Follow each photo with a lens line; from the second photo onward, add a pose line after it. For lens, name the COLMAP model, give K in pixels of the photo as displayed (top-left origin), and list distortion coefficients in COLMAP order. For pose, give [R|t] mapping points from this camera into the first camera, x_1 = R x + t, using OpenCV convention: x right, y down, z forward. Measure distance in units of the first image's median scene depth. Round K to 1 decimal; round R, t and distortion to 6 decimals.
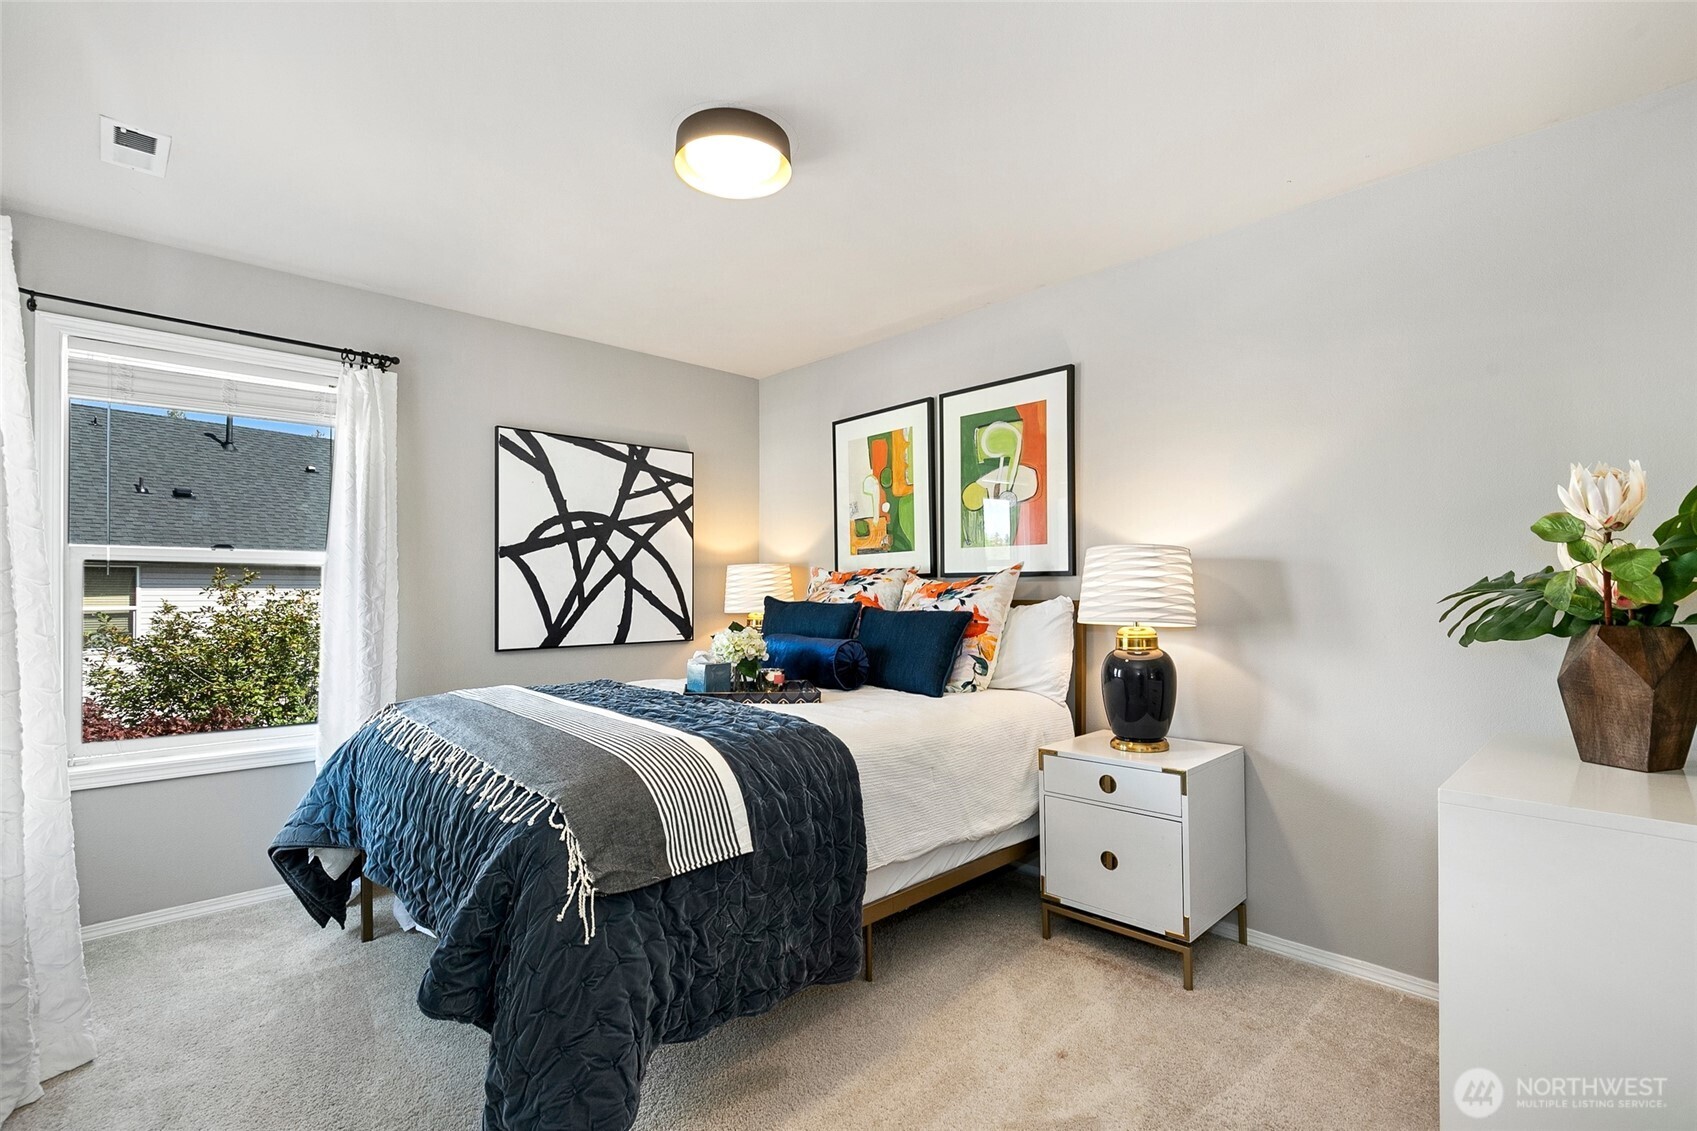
lens RADIAL K [[784.8, 0, 862.4], [0, 784.8, 572.1], [0, 0, 1]] dist [-0.000231, -0.000038]
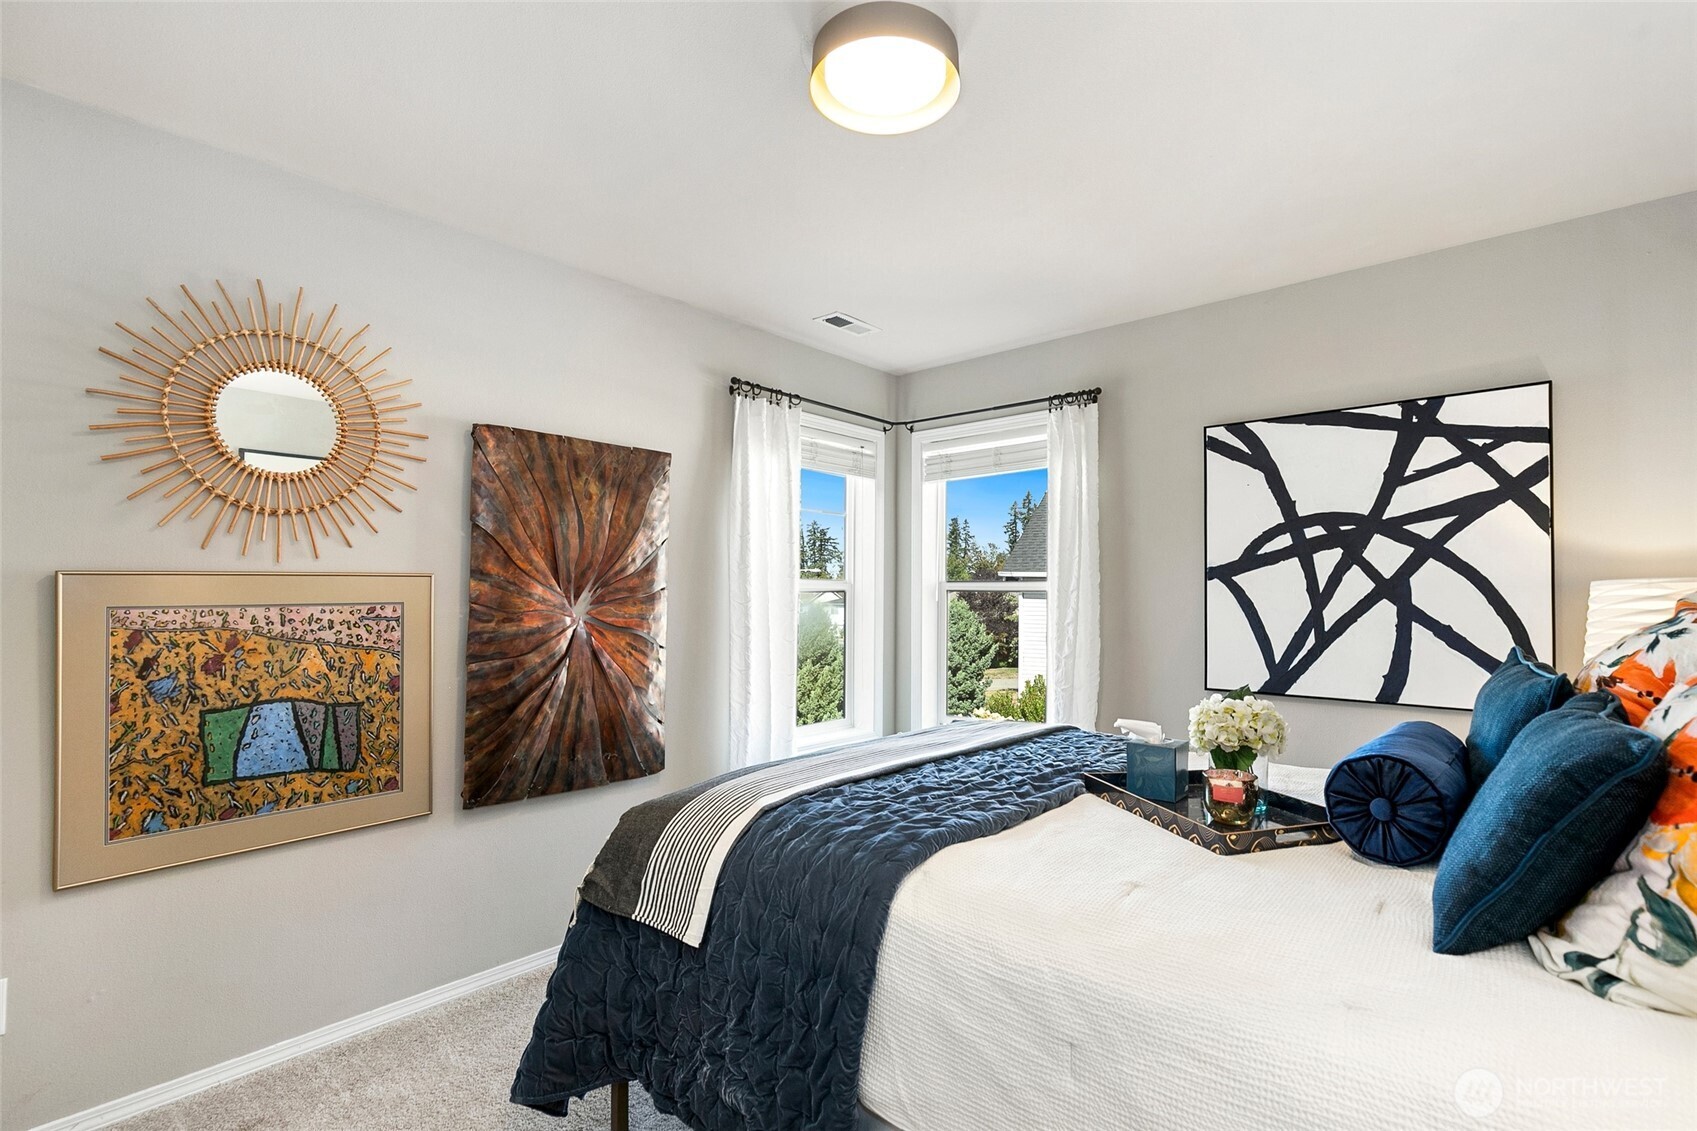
lens RADIAL K [[784.8, 0, 862.4], [0, 784.8, 572.1], [0, 0, 1]] dist [-0.000231, -0.000038]
pose [[0.069415, -0.023676, -0.997307, 0.337908], [0.015499, 0.999623, -0.022652, -0.012630], [0.997467, -0.013884, 0.069756, 0.523067]]
